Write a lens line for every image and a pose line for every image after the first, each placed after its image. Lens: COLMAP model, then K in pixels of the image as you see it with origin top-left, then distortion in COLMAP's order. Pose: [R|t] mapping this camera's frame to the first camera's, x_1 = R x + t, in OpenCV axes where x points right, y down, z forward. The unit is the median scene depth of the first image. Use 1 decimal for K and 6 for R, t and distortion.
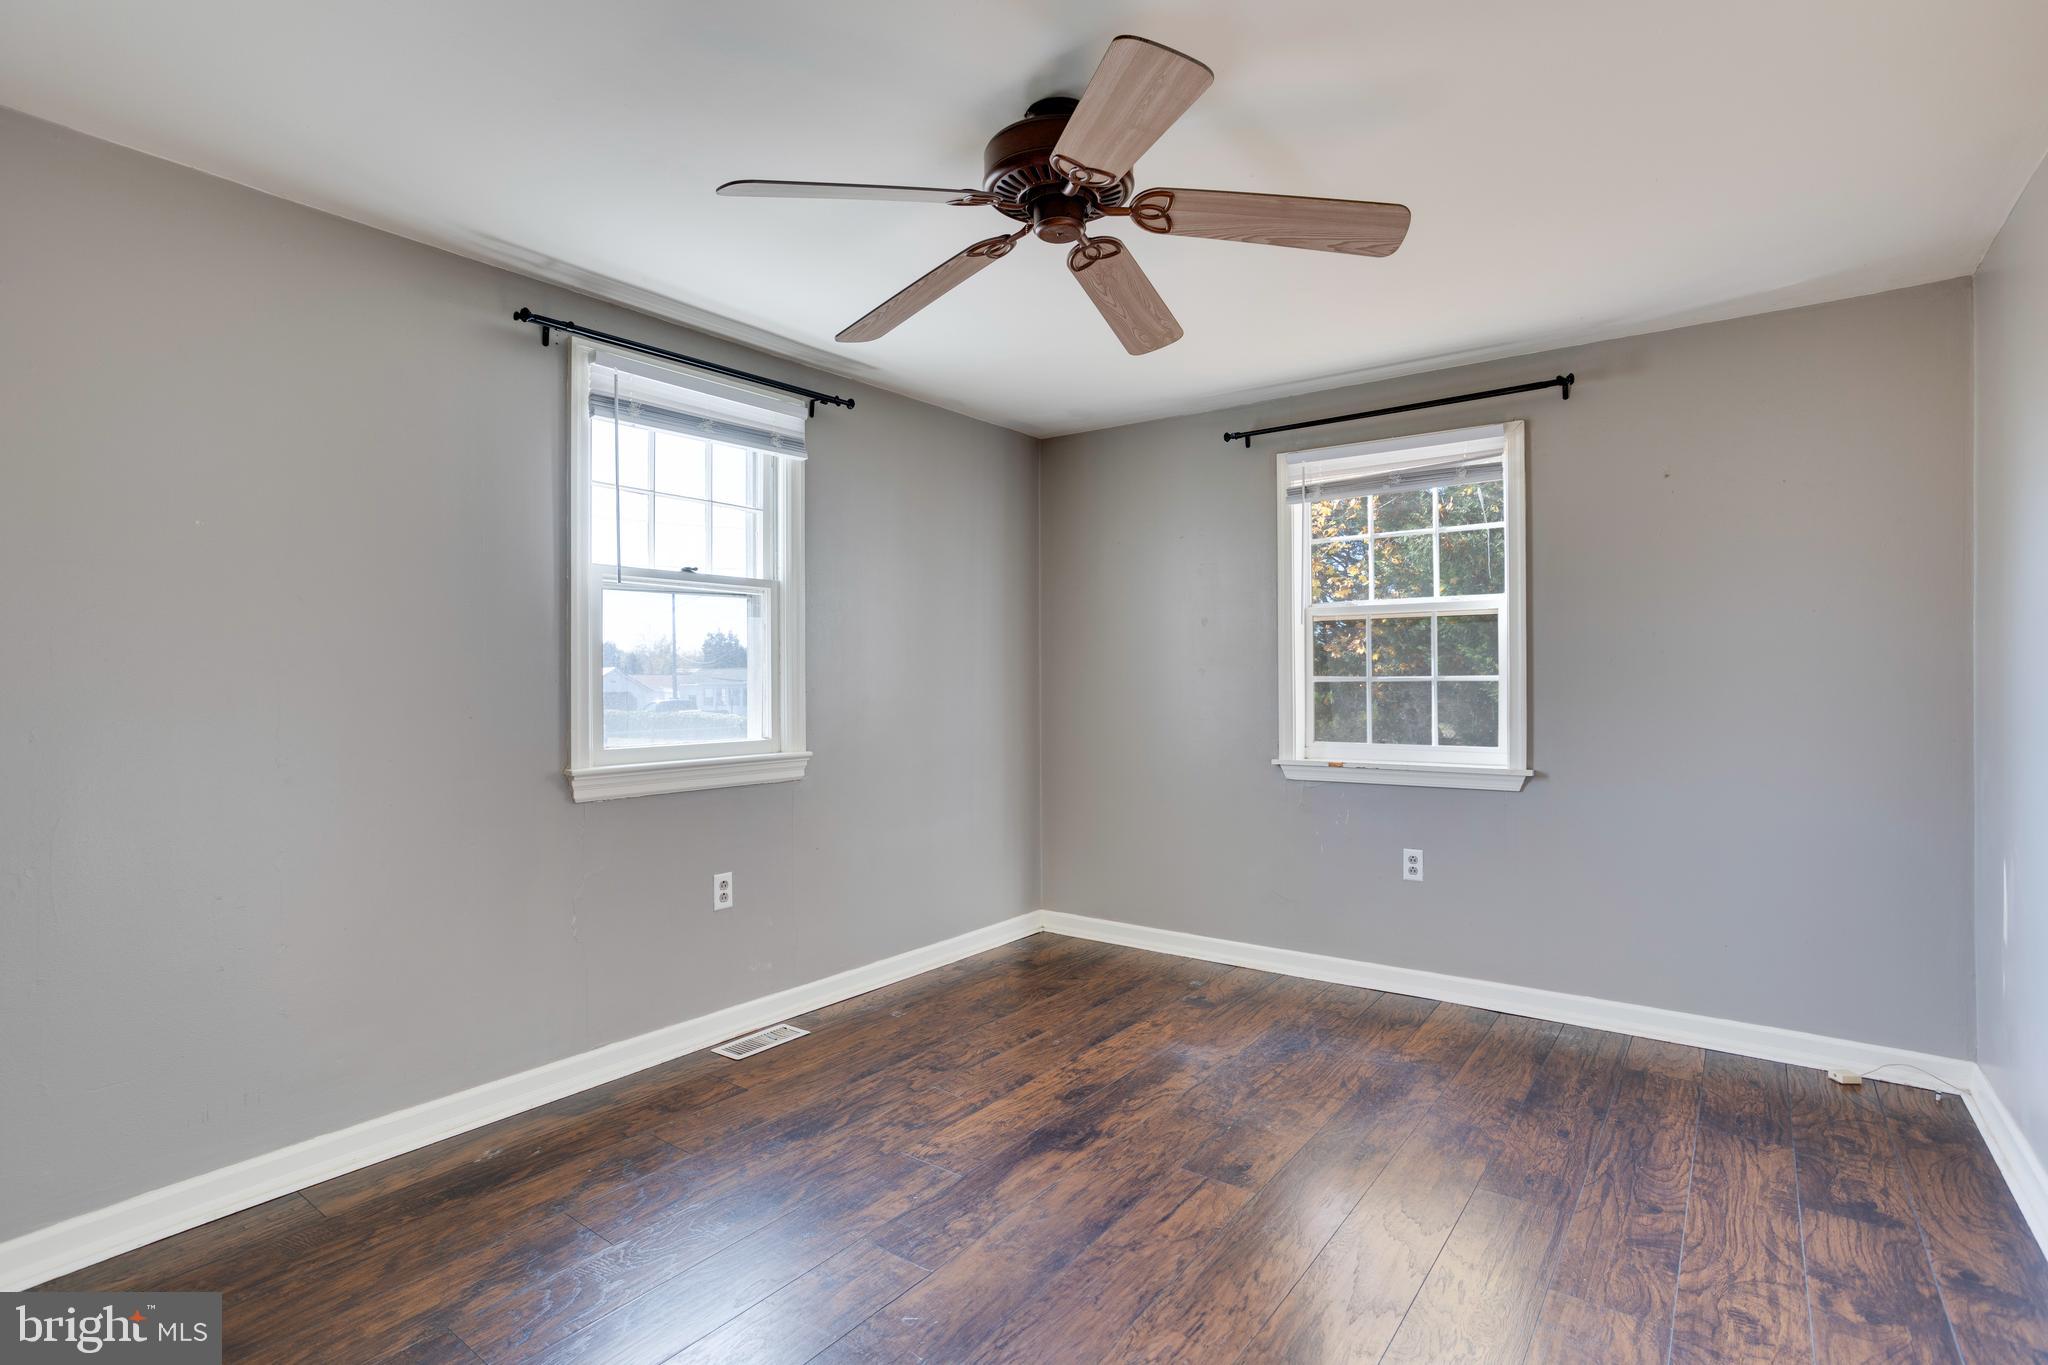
lens RADIAL K [[1017.4, 0, 1022.5], [0, 1017.4, 686.0], [0, 0, 1]] dist [0.021083, 0.000823]
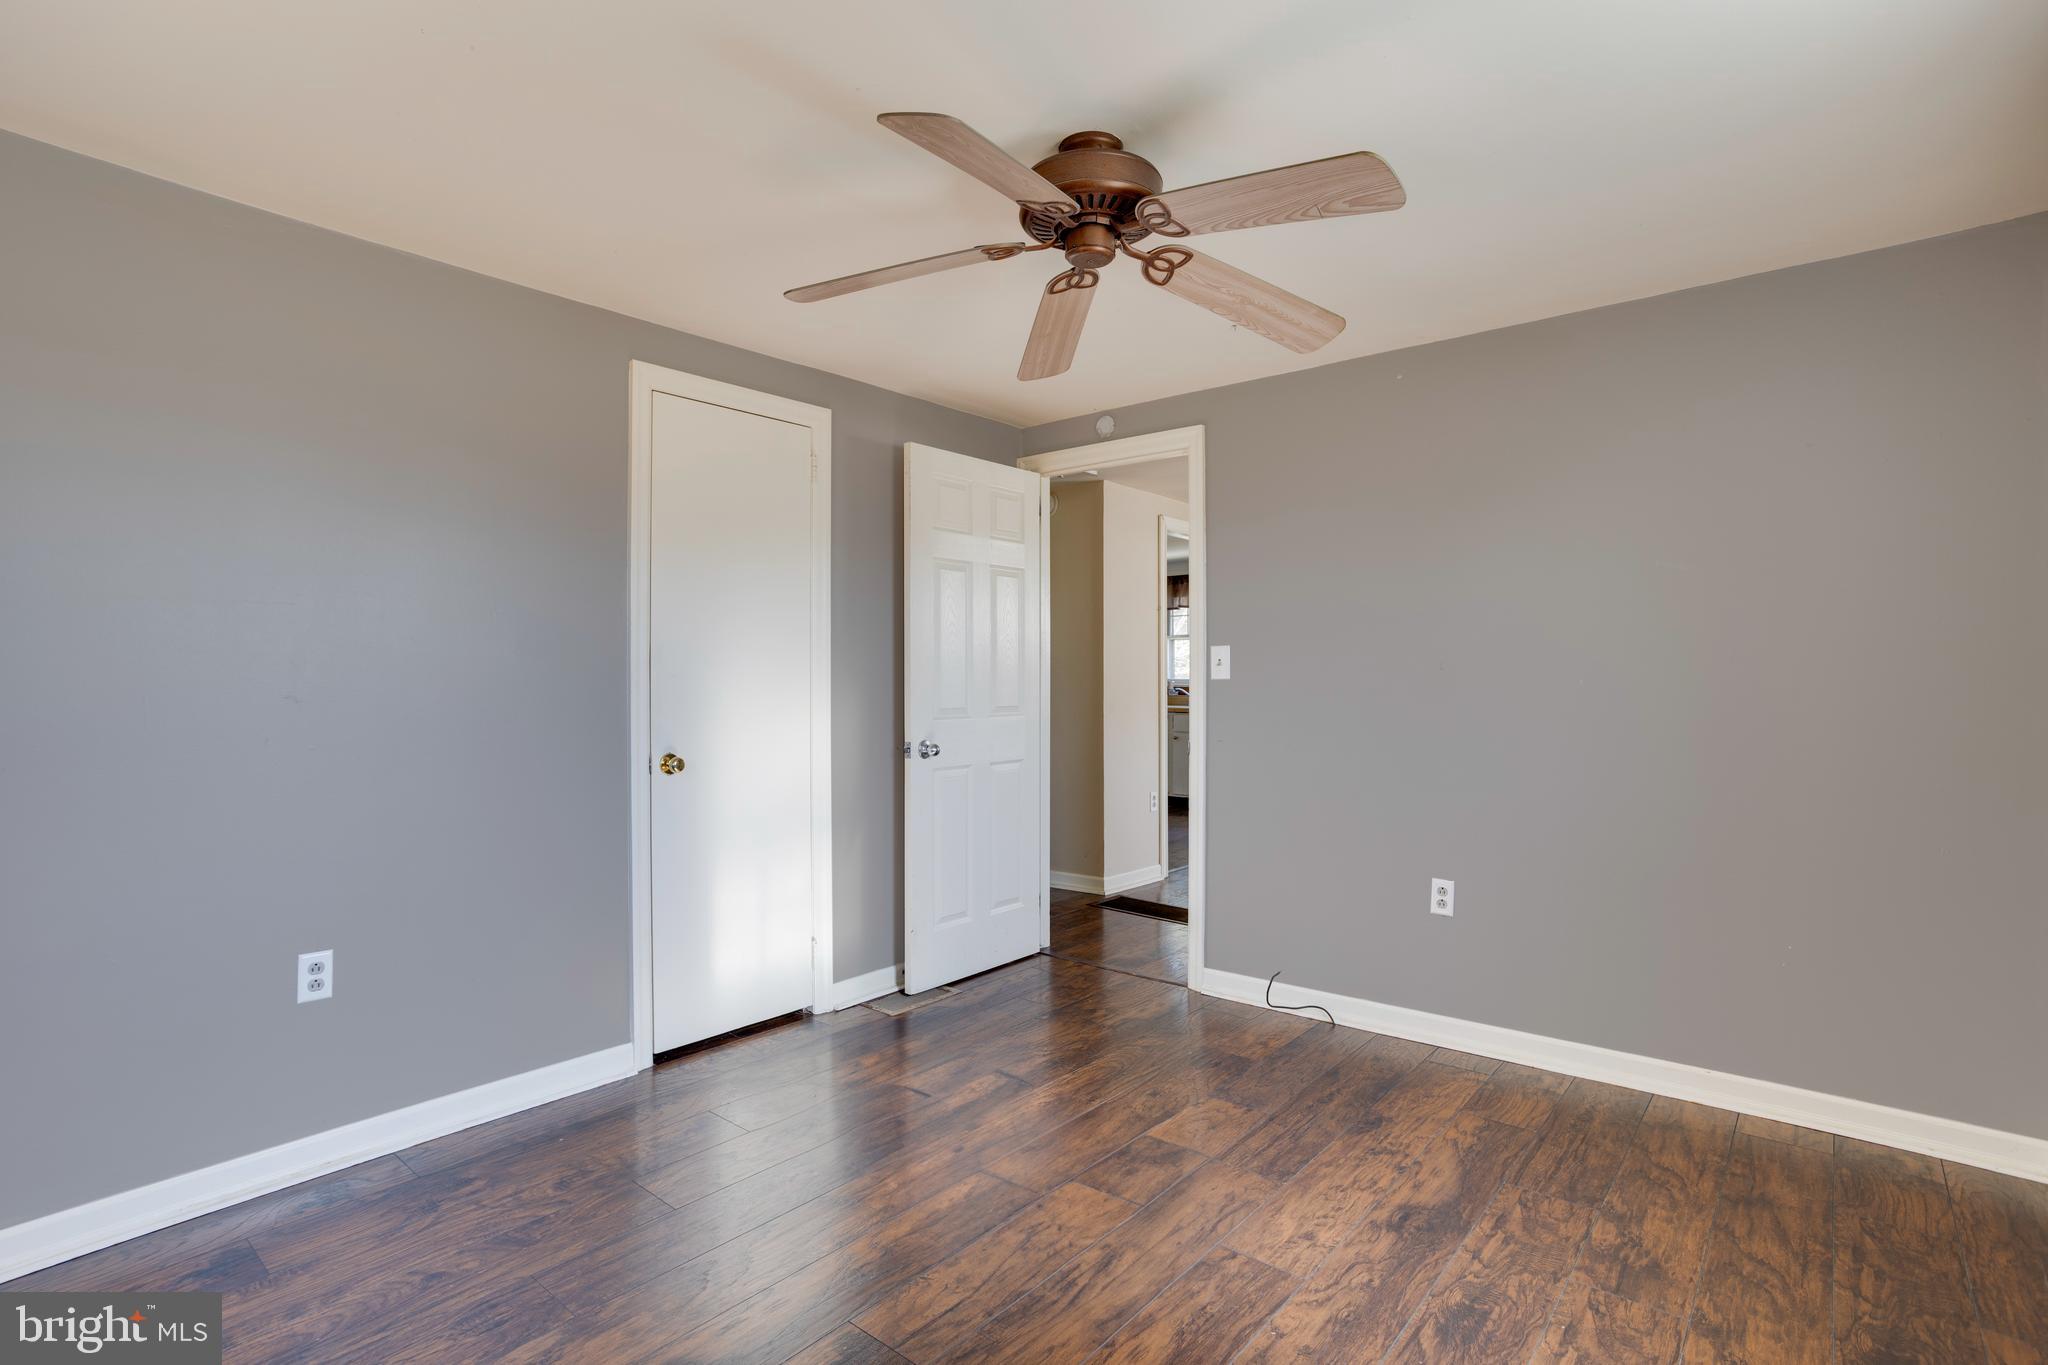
lens RADIAL K [[984.9, 0, 1021.4], [0, 984.9, 679.2], [0, 0, 1]] dist [0.001155, 0.000448]
pose [[-0.998292, 0.007142, 0.057991, 0.044629], [0.007660, 0.999933, 0.008724, -0.019495], [-0.057925, 0.009153, -0.998279, 1.828373]]
